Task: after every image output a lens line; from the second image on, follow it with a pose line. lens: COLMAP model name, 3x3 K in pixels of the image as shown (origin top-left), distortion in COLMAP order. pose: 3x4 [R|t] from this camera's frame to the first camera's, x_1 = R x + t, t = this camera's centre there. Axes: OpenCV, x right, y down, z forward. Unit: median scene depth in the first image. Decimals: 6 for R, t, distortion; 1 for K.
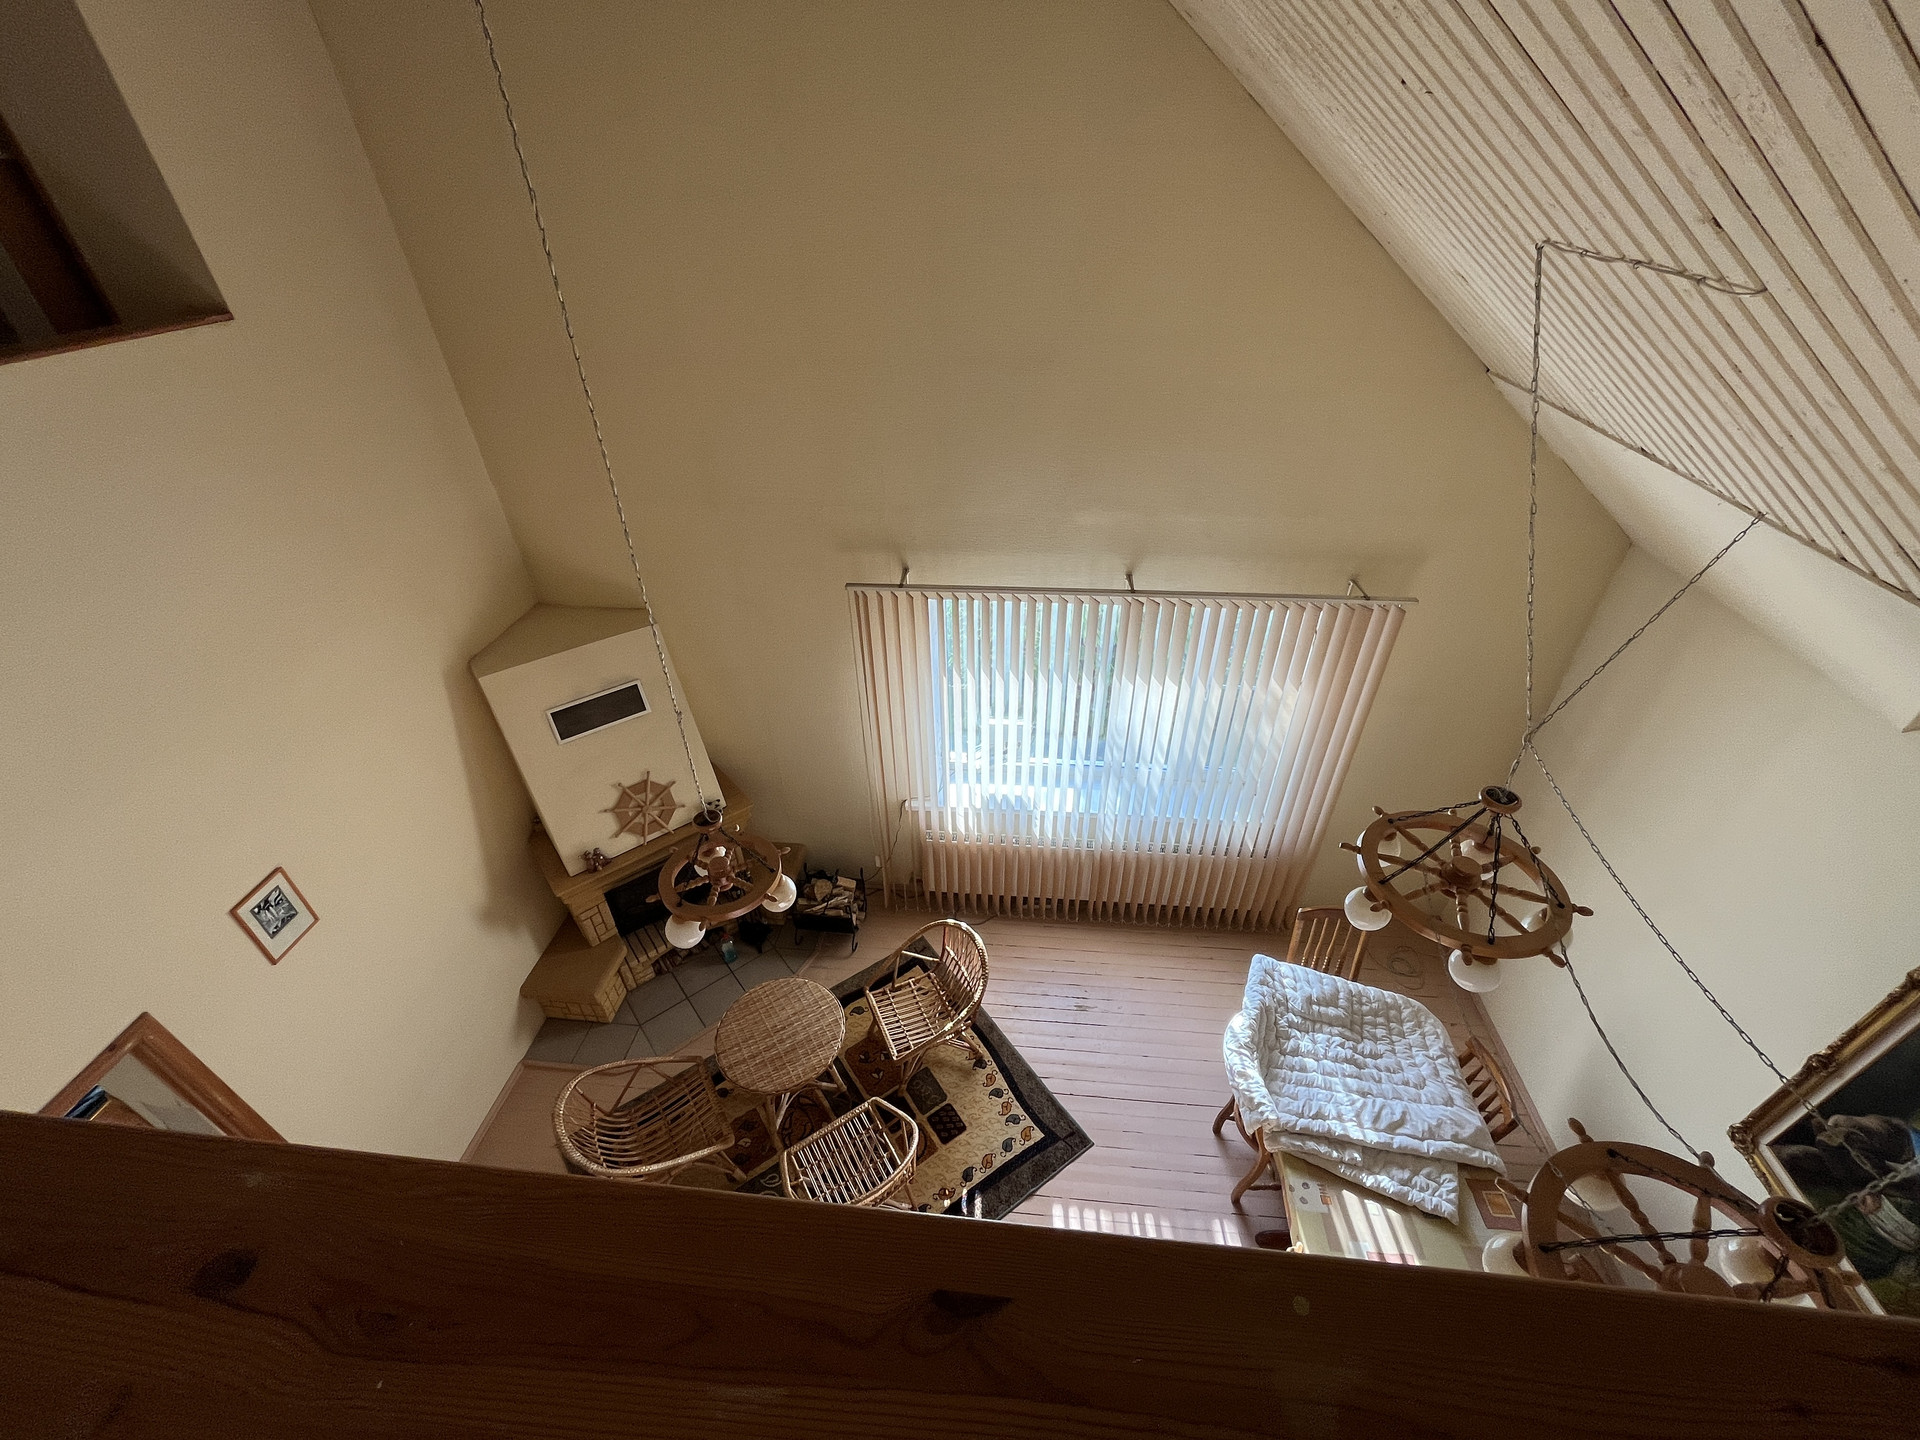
lens RADIAL K [[780.8, 0, 961.8], [0, 780.8, 714.6], [0, 0, 1]] dist [-0.004309, -0.000163]
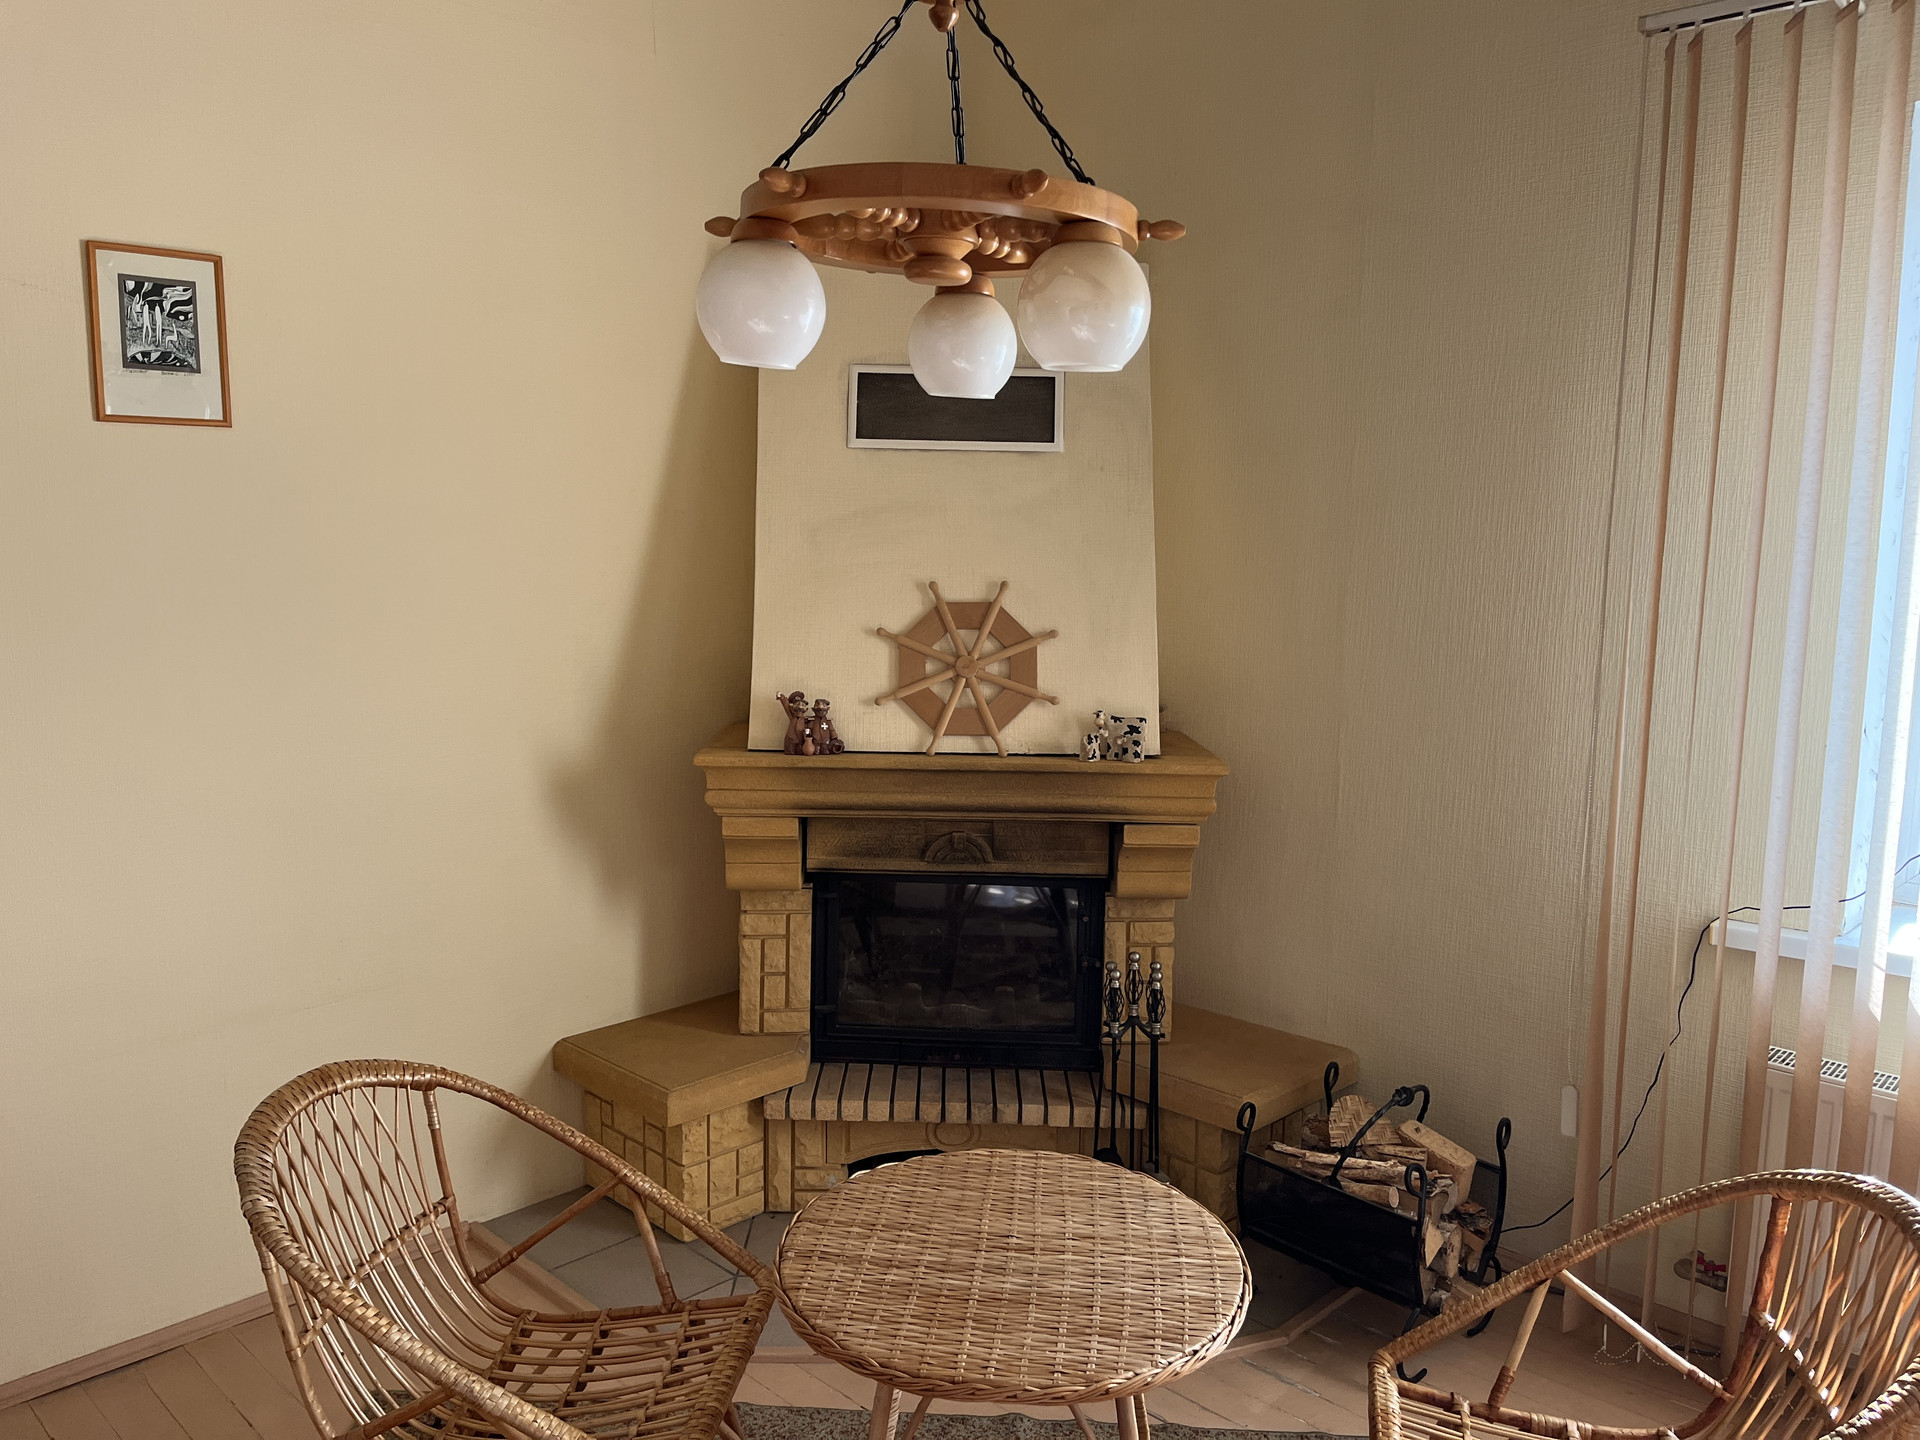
lens RADIAL K [[1449.8, 0, 960.6], [0, 1449.8, 720.4], [0, 0, 1]] dist [0.063877, -0.082452]
pose [[0.781905, 0.108967, -0.613801, 0.044483], [-0.380133, 0.863712, -0.330909, 0.401130], [0.494089, 0.492066, 0.716762, 0.508467]]
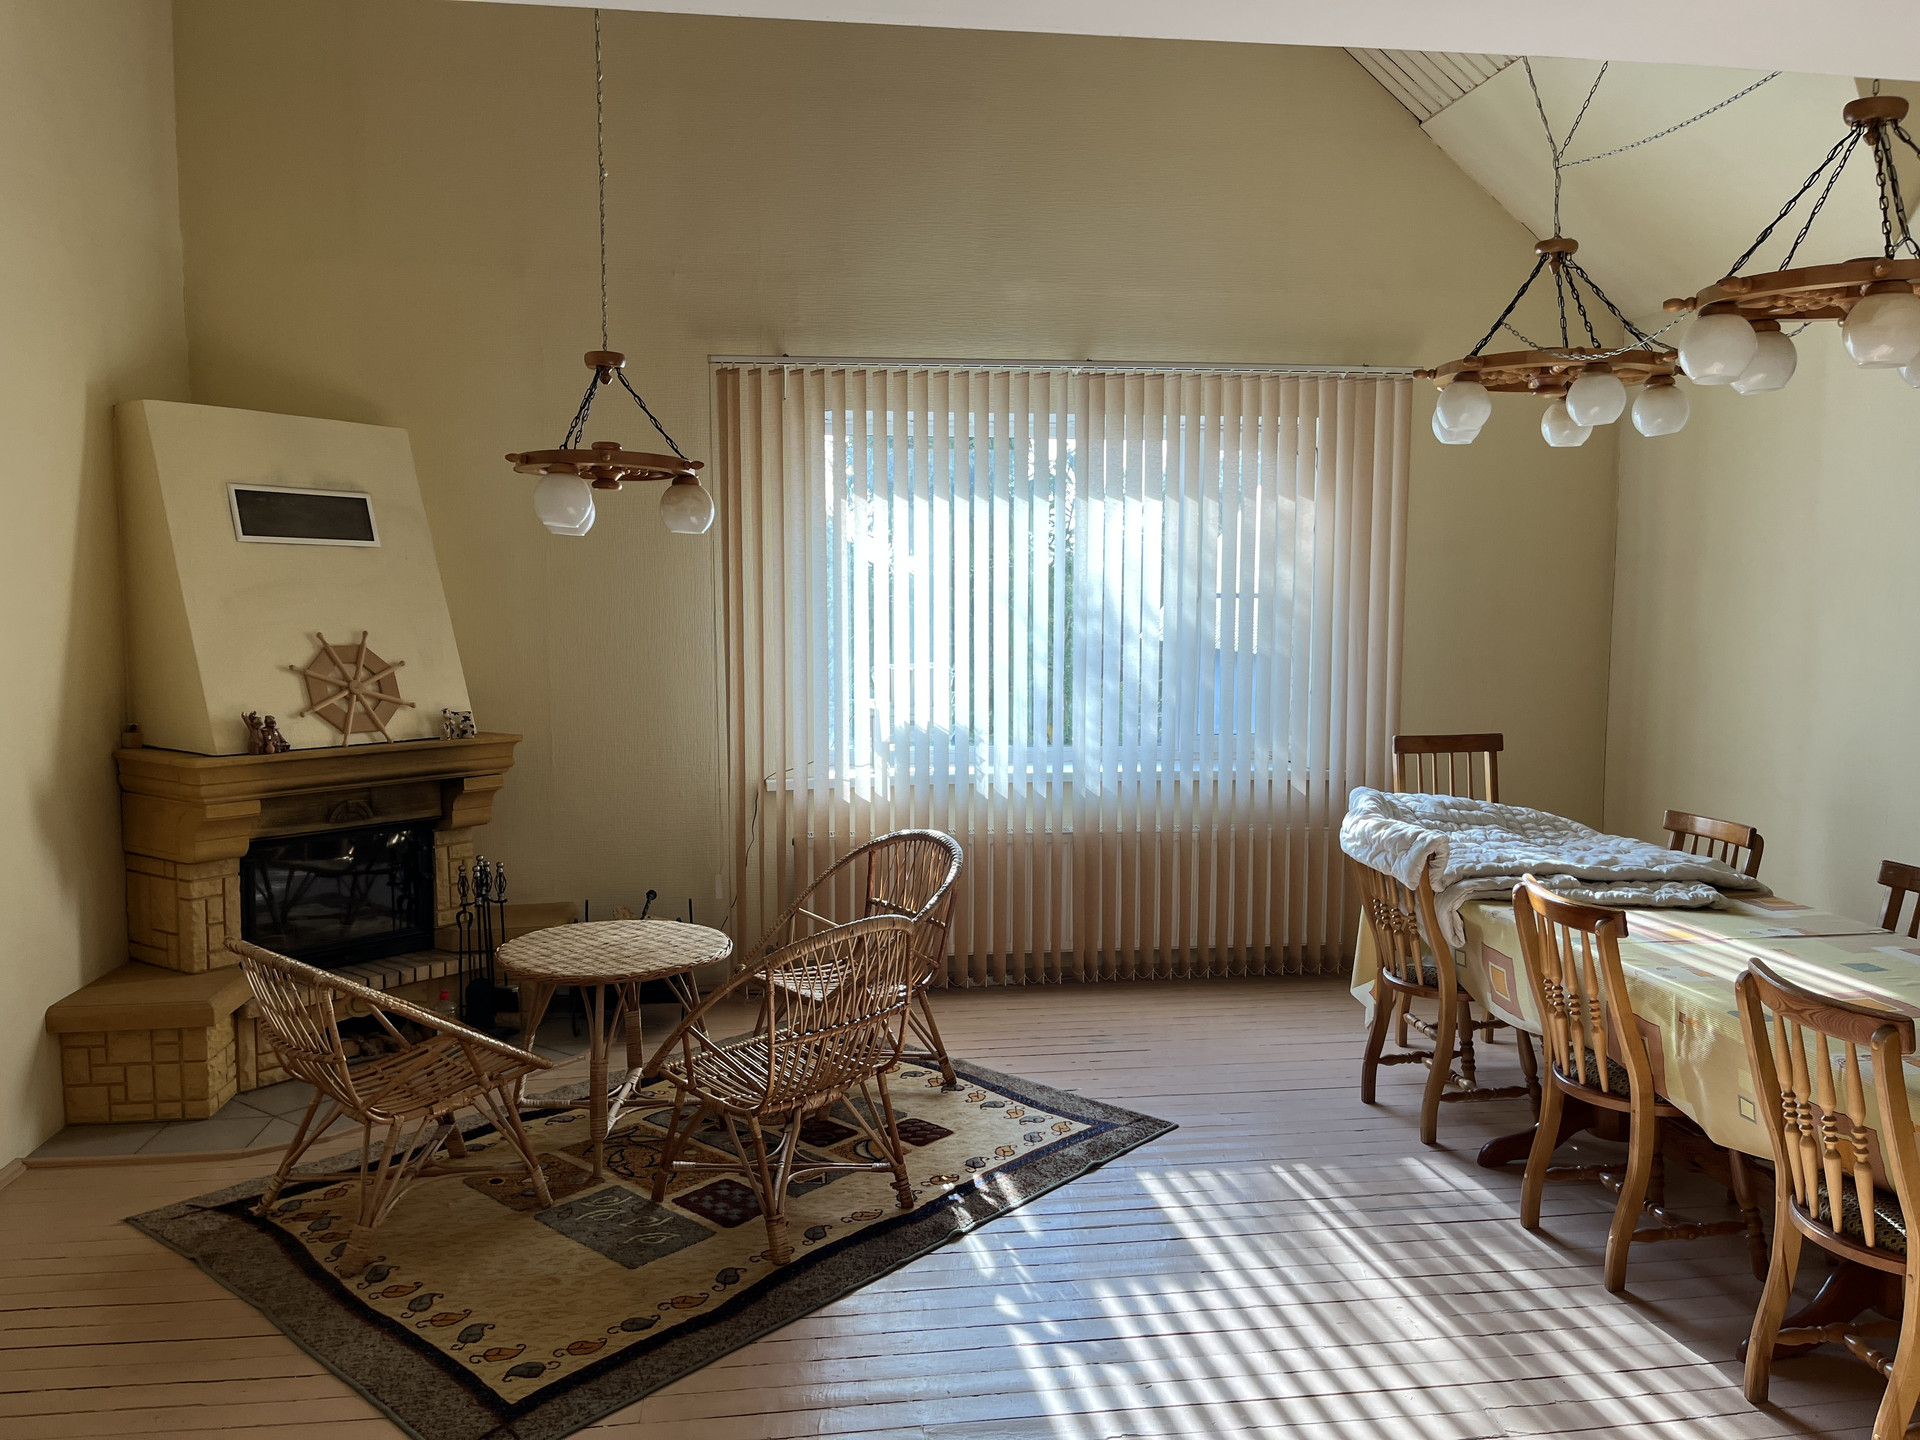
lens RADIAL K [[1449.8, 0, 958.5], [0, 1449.8, 716.7], [0, 0, 1]] dist [0.063877, -0.082452]
pose [[0.972899, -0.004374, 0.231189, -0.223279], [0.121091, 0.861398, -0.493286, 0.772552], [-0.196988, 0.507912, 0.838583, -0.012335]]
